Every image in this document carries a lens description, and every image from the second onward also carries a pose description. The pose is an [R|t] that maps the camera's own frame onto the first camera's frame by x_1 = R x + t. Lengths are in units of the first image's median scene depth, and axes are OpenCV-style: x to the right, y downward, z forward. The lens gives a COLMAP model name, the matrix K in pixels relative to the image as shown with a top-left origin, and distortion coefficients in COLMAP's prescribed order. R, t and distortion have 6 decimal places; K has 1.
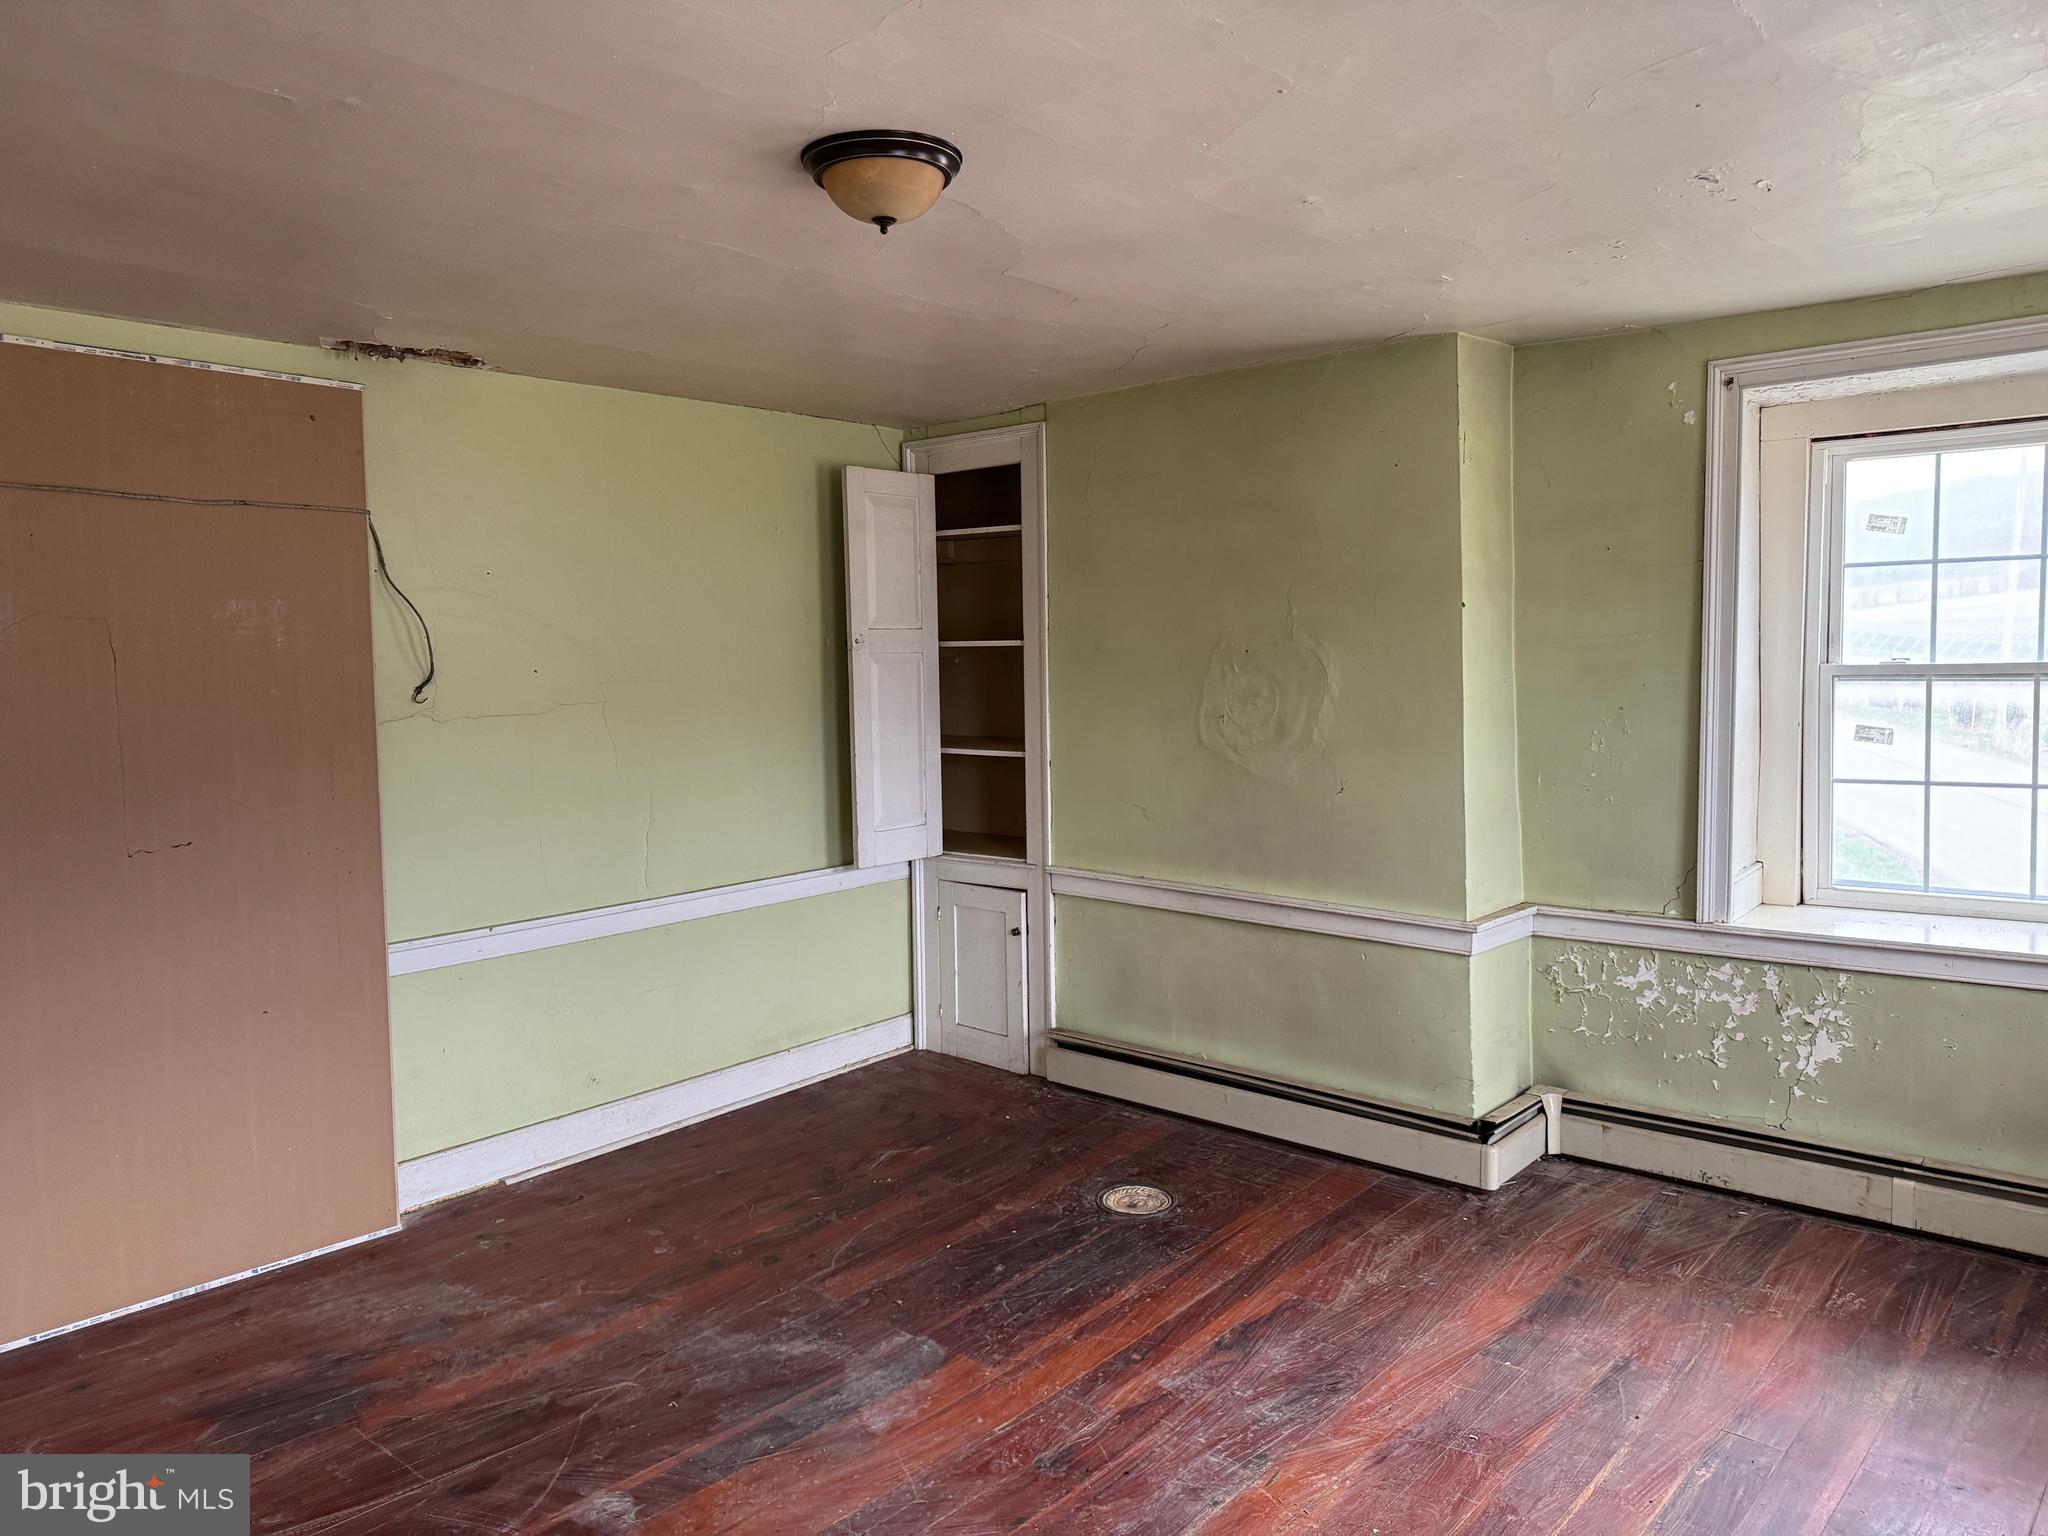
lens RADIAL K [[1423.5, 0, 1030.7], [0, 1423.5, 755.0], [0, 0, 1]] dist [0.063284, -0.084430]
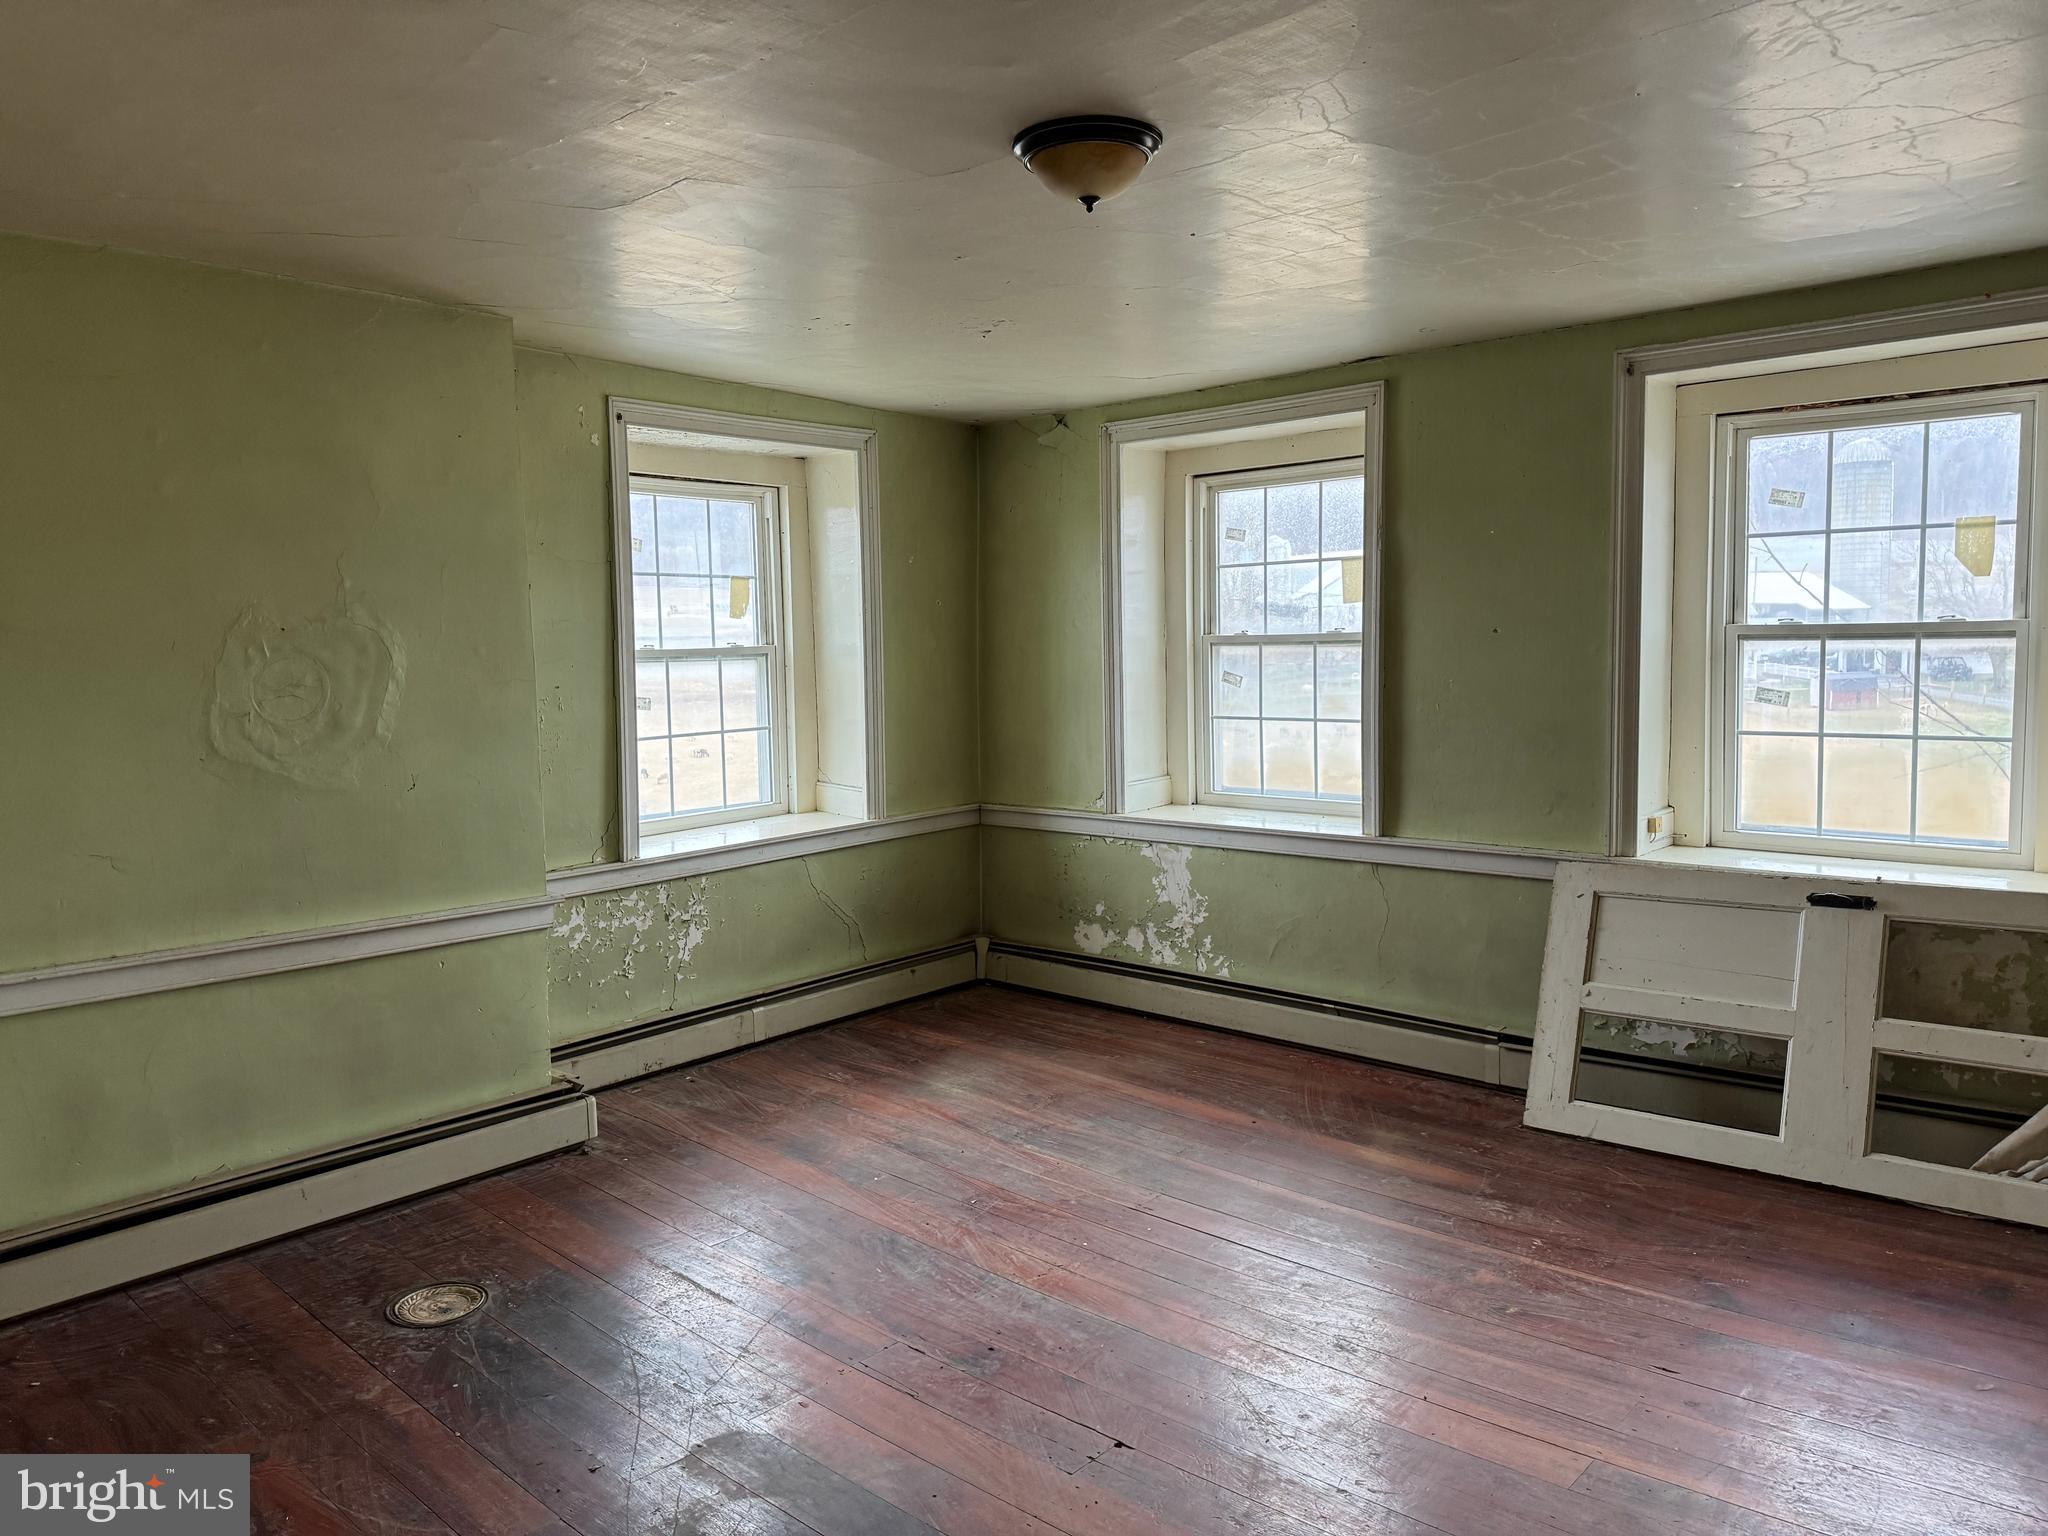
lens RADIAL K [[1423.5, 0, 1023.9], [0, 1423.5, 781.3], [0, 0, 1]] dist [0.063284, -0.084430]
pose [[0.016113, -0.086818, 0.996094, -0.689502], [0.094273, 0.991917, 0.084929, -0.019192], [-0.995416, 0.092536, 0.024168, 0.610878]]
